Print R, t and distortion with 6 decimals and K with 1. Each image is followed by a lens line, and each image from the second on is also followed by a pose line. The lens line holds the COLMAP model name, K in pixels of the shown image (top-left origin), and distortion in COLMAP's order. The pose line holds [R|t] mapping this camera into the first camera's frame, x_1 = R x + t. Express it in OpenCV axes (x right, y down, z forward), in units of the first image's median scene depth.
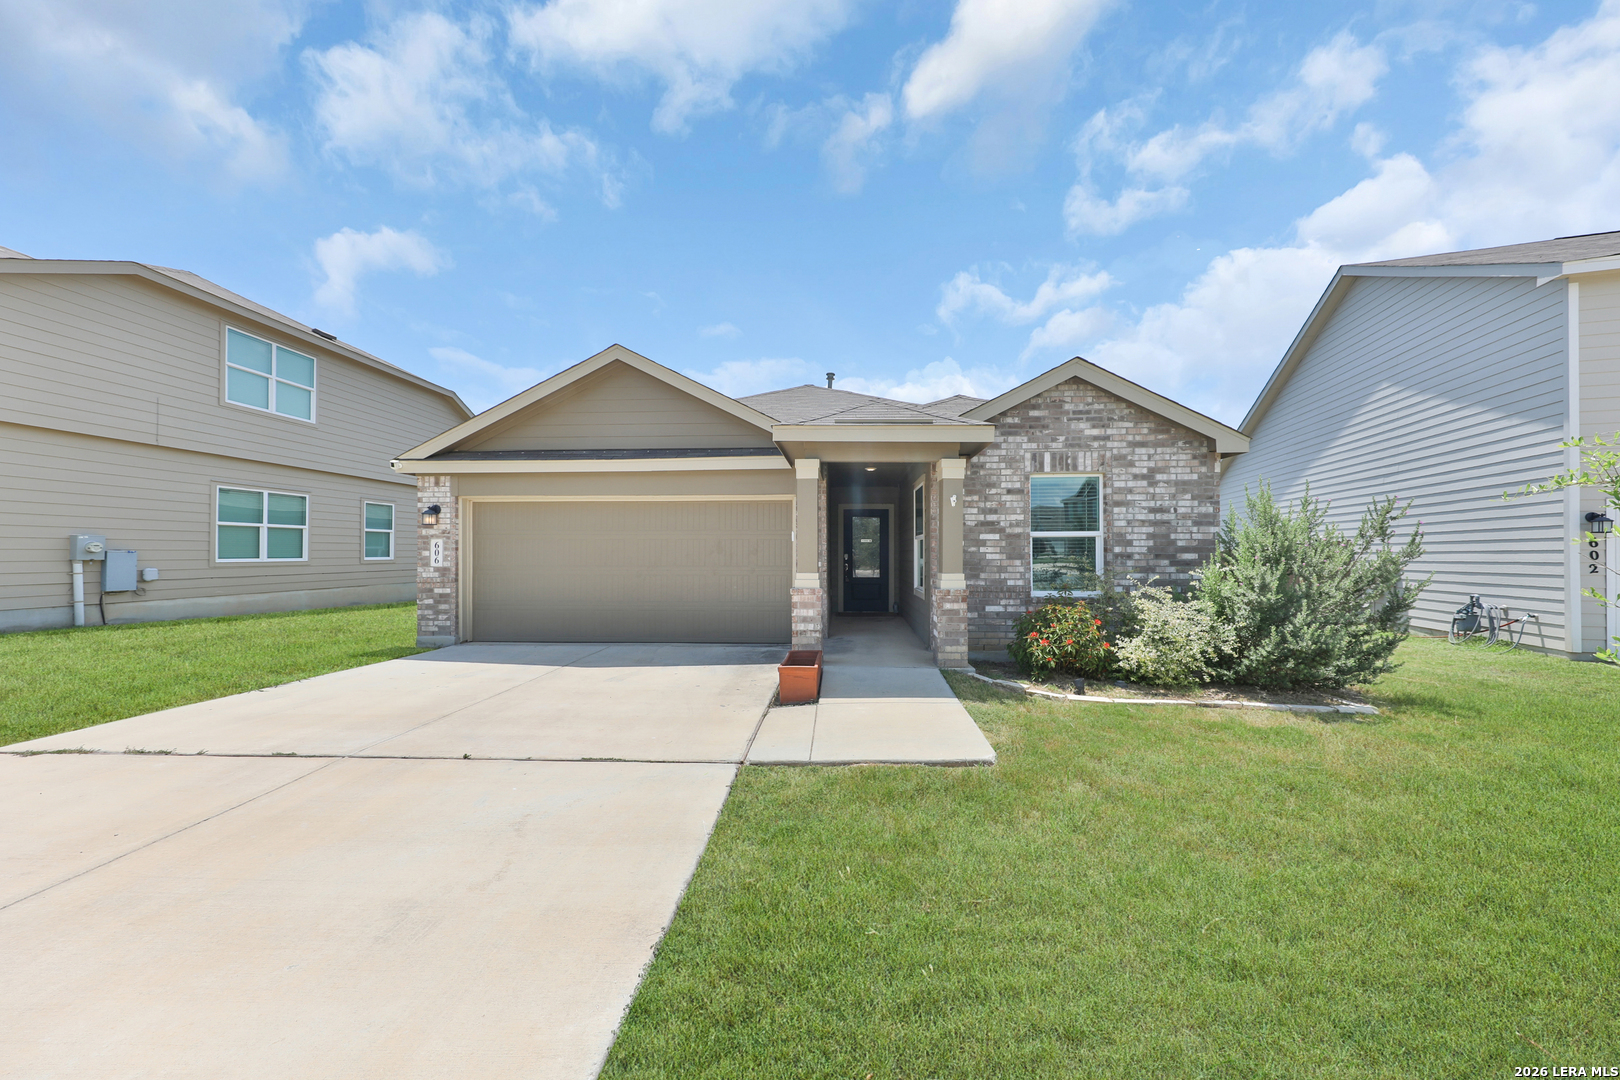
lens RADIAL K [[543.3, 0, 823.7], [0, 543.3, 543.3], [0, 0, 1]] dist [0.011577, -0.006800]
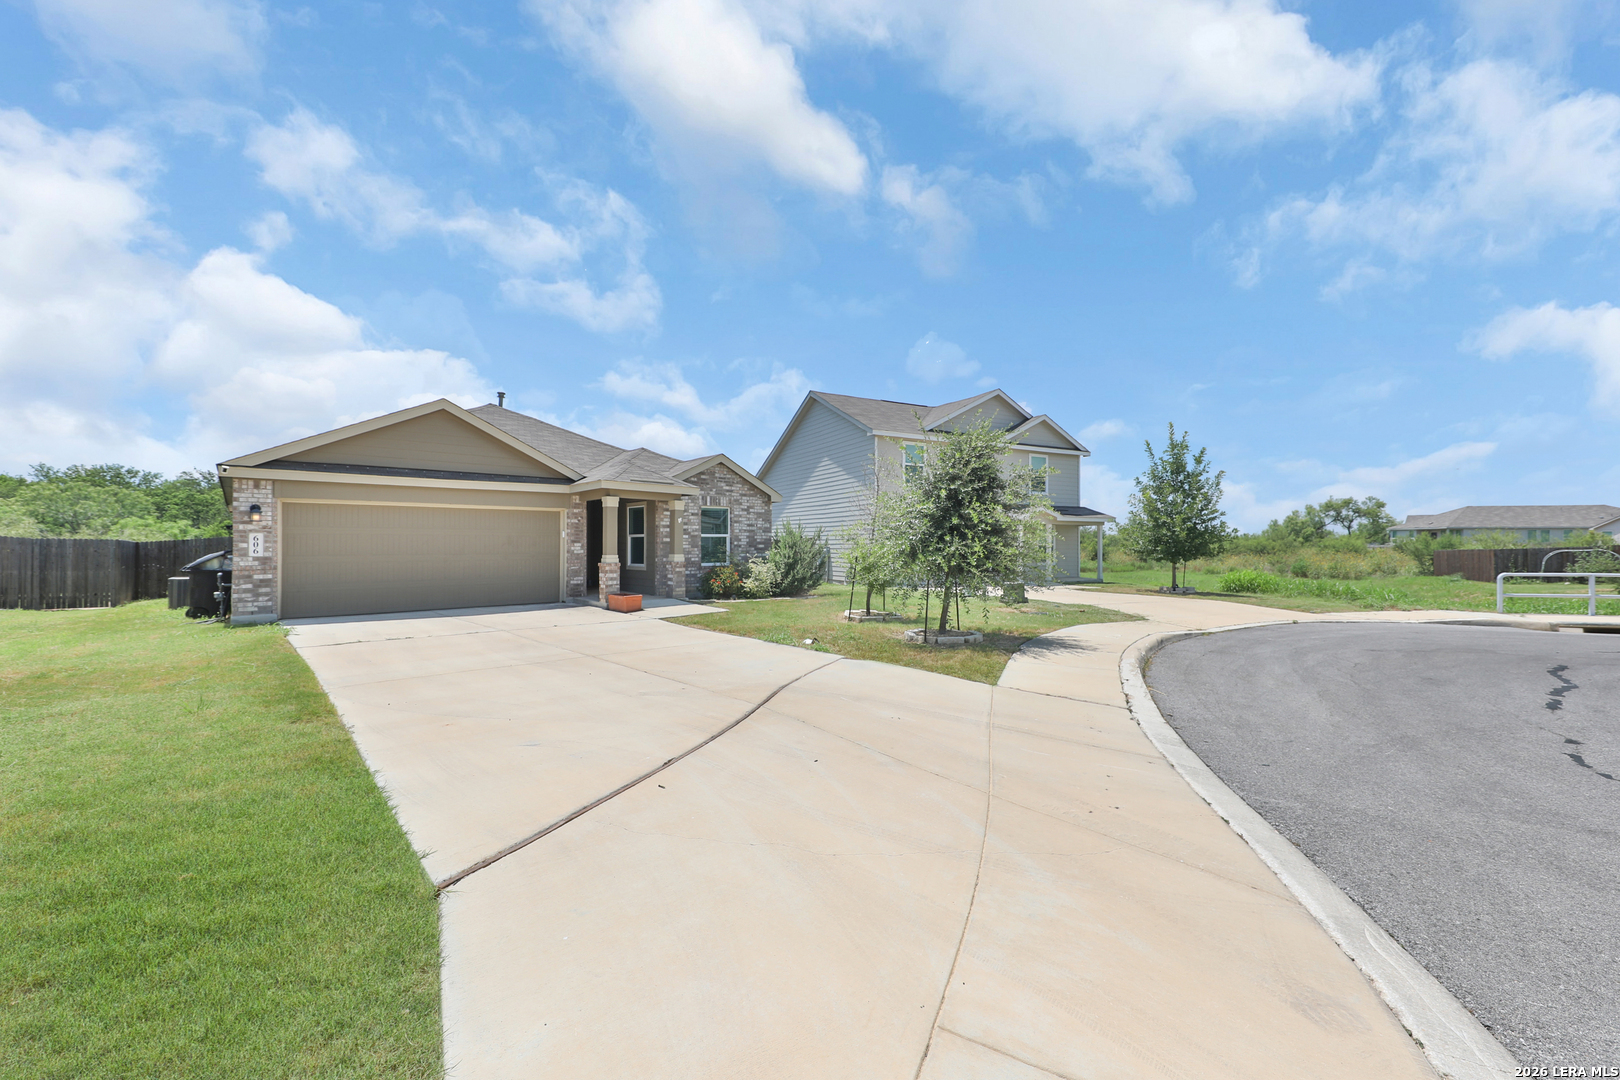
lens RADIAL K [[612.8, 0, 810.7], [0, 612.8, 537.8], [0, 0, 1]] dist [0.000122, 0.000004]
pose [[0.722771, 0.005496, 0.691065, -0.932300], [-0.014020, 0.999879, 0.006711, -0.029093], [-0.690945, -0.014539, 0.722761, -0.975841]]
